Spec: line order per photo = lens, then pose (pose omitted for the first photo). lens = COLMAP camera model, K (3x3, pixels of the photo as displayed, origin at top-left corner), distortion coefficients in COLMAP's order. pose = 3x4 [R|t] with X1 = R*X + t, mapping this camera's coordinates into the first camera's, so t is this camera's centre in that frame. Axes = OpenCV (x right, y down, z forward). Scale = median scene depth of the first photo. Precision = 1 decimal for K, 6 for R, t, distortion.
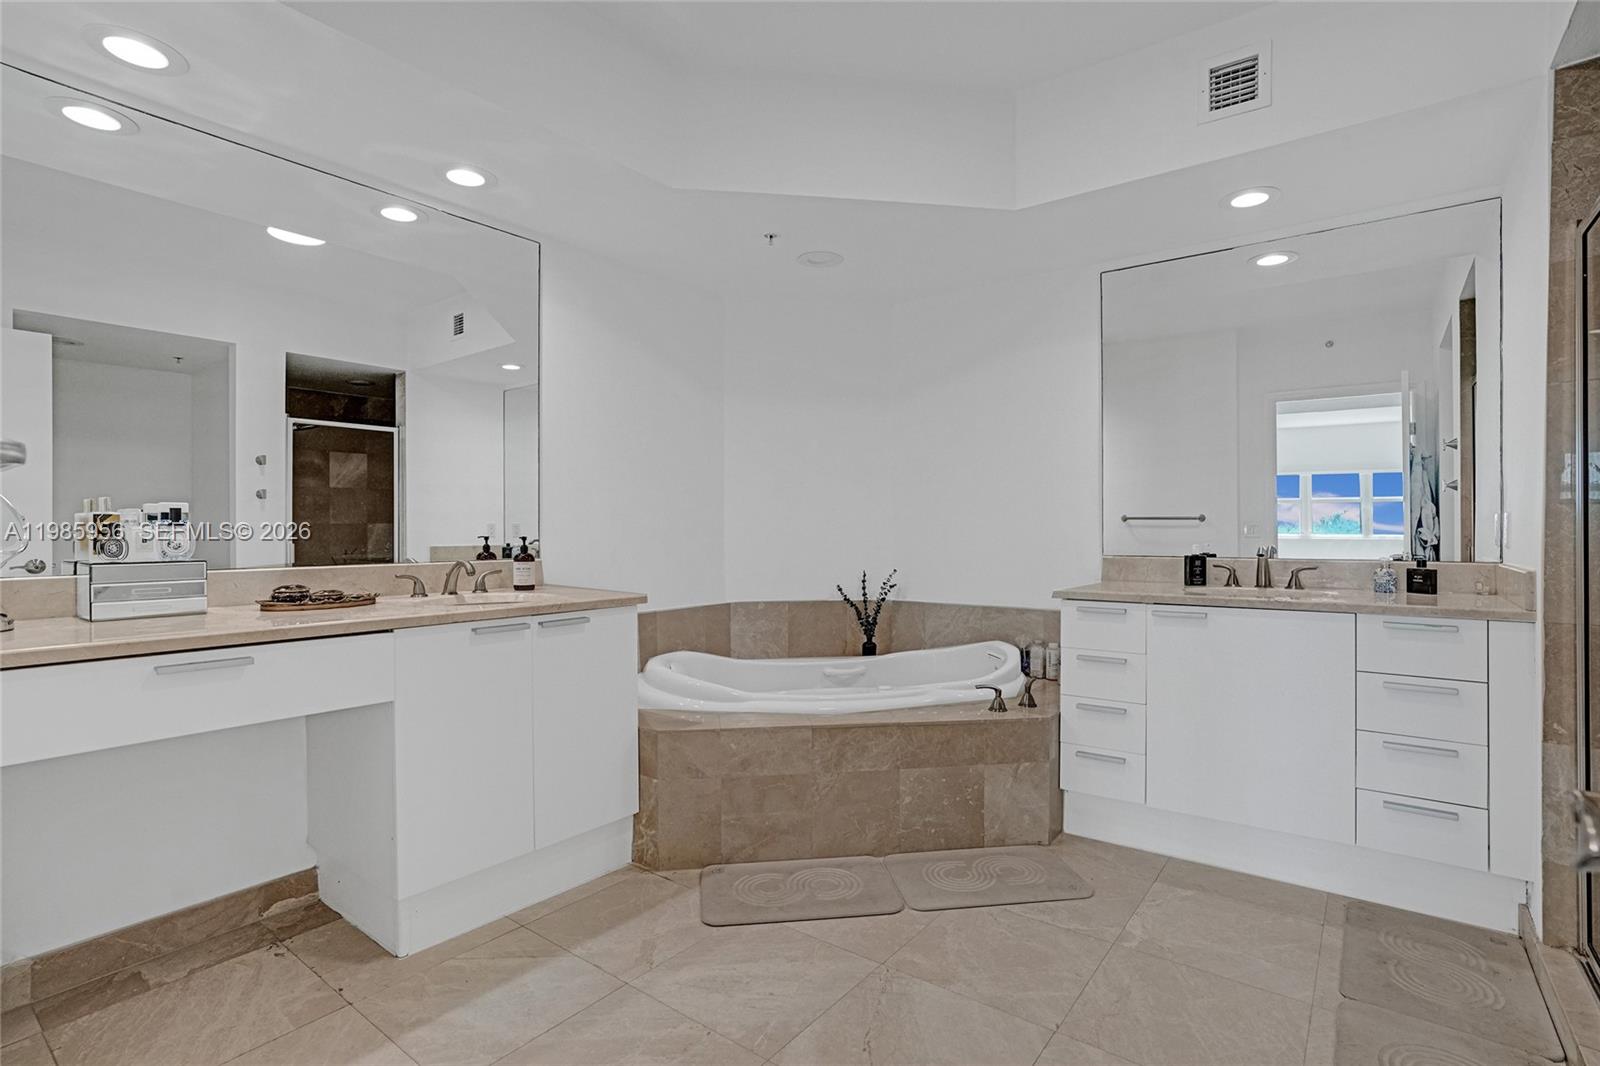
lens RADIAL K [[766.9, 0, 816.9], [0, 766.9, 520.9], [0, 0, 1]] dist [-0.055065, 0.024210]
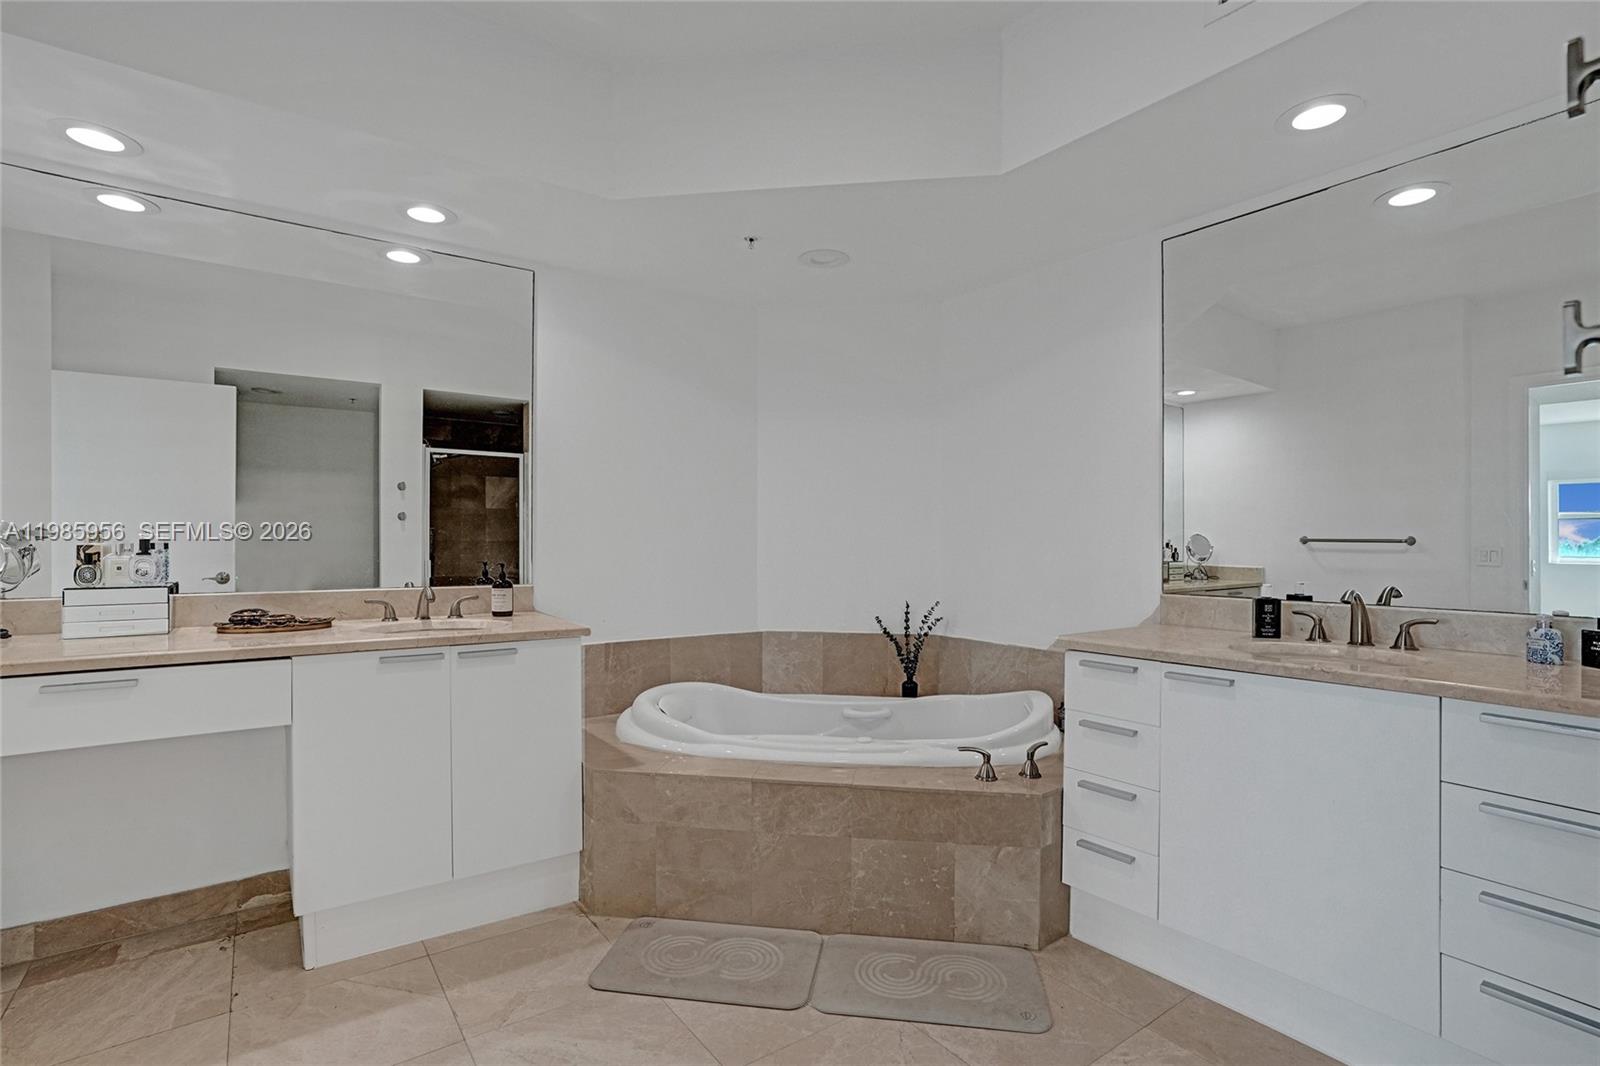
lens RADIAL K [[769.0, 0, 808.2], [0, 769.0, 536.4], [0, 0, 1]] dist [-0.055768, 0.025373]
pose [[0.956767, 0.003342, -0.290836, 0.306209], [-0.002543, 0.999992, 0.003126, -0.019866], [0.290844, -0.002251, 0.956768, 0.151271]]
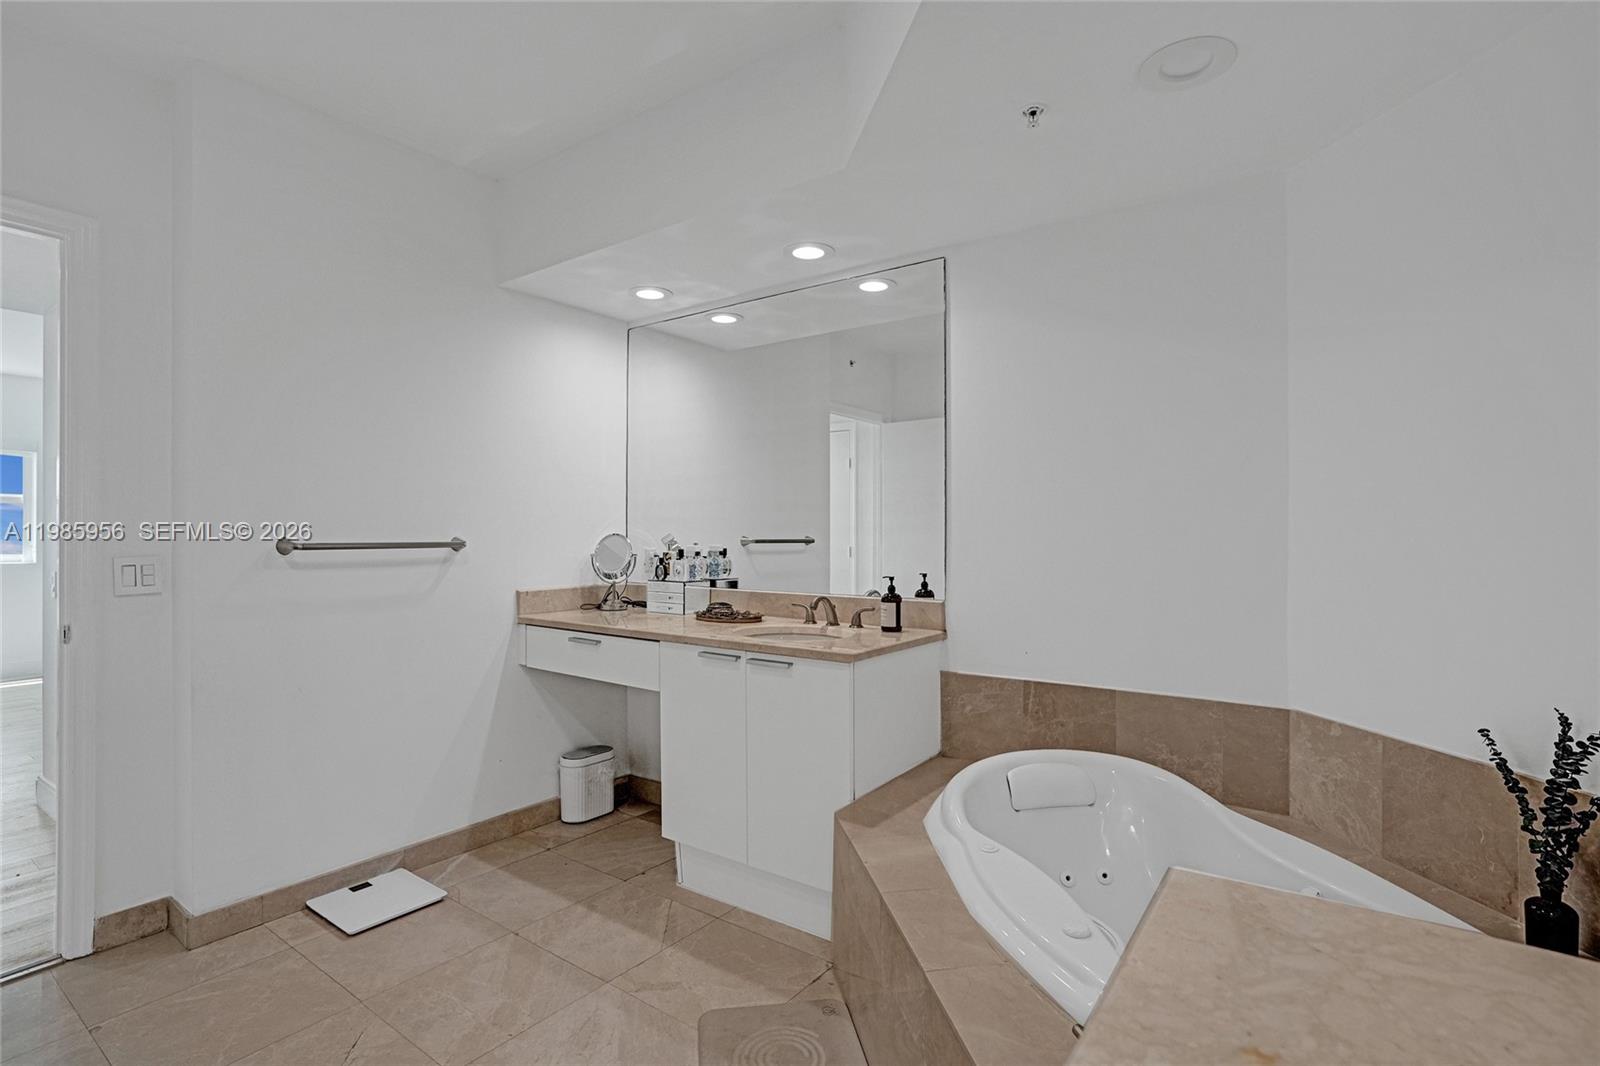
lens RADIAL K [[762.6, 0, 807.1], [0, 762.6, 530.5], [0, 0, 1]] dist [-0.054710, 0.020625]
pose [[0.017785, -0.001404, -0.999841, 0.604690], [0.008535, 0.999963, -0.001253, -0.038920], [0.999805, -0.008511, 0.017797, 0.894223]]
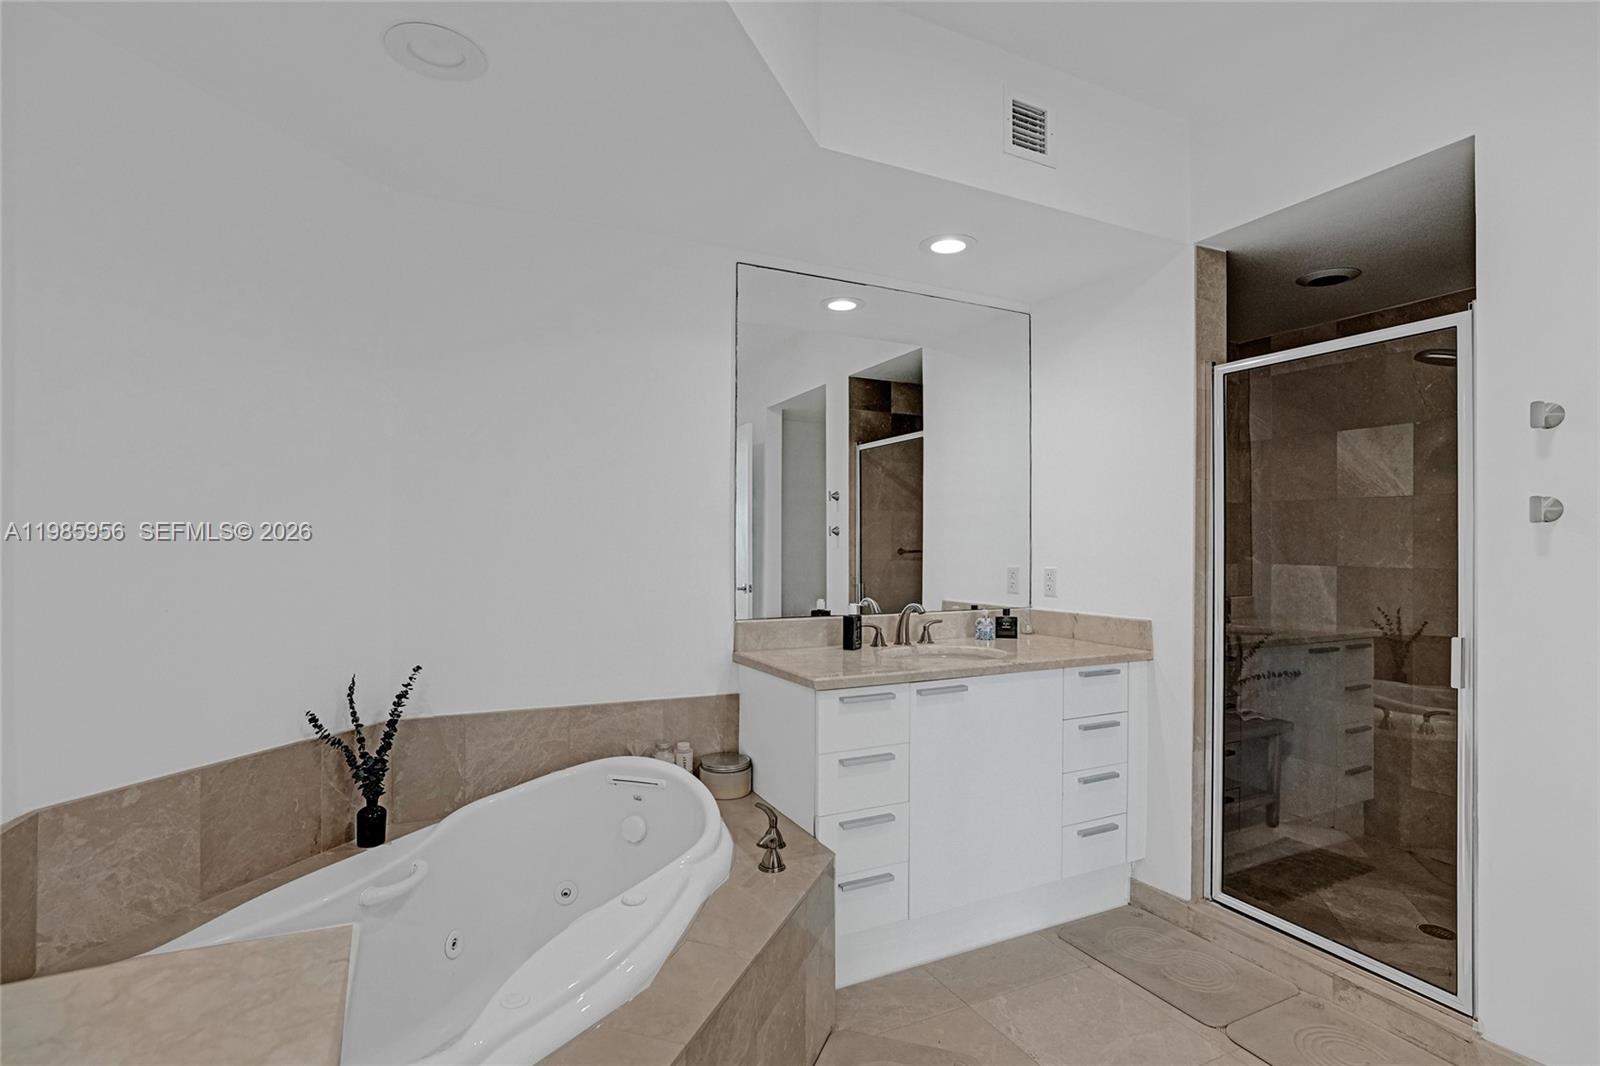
lens RADIAL K [[765.1, 0, 794.8], [0, 765.1, 539.0], [0, 0, 1]] dist [-0.053237, 0.022423]
pose [[0.465085, 0.011686, 0.885189, -0.371486], [-0.012086, 0.999903, -0.006850, -0.042505], [-0.885183, -0.007512, 0.465182, 0.702733]]
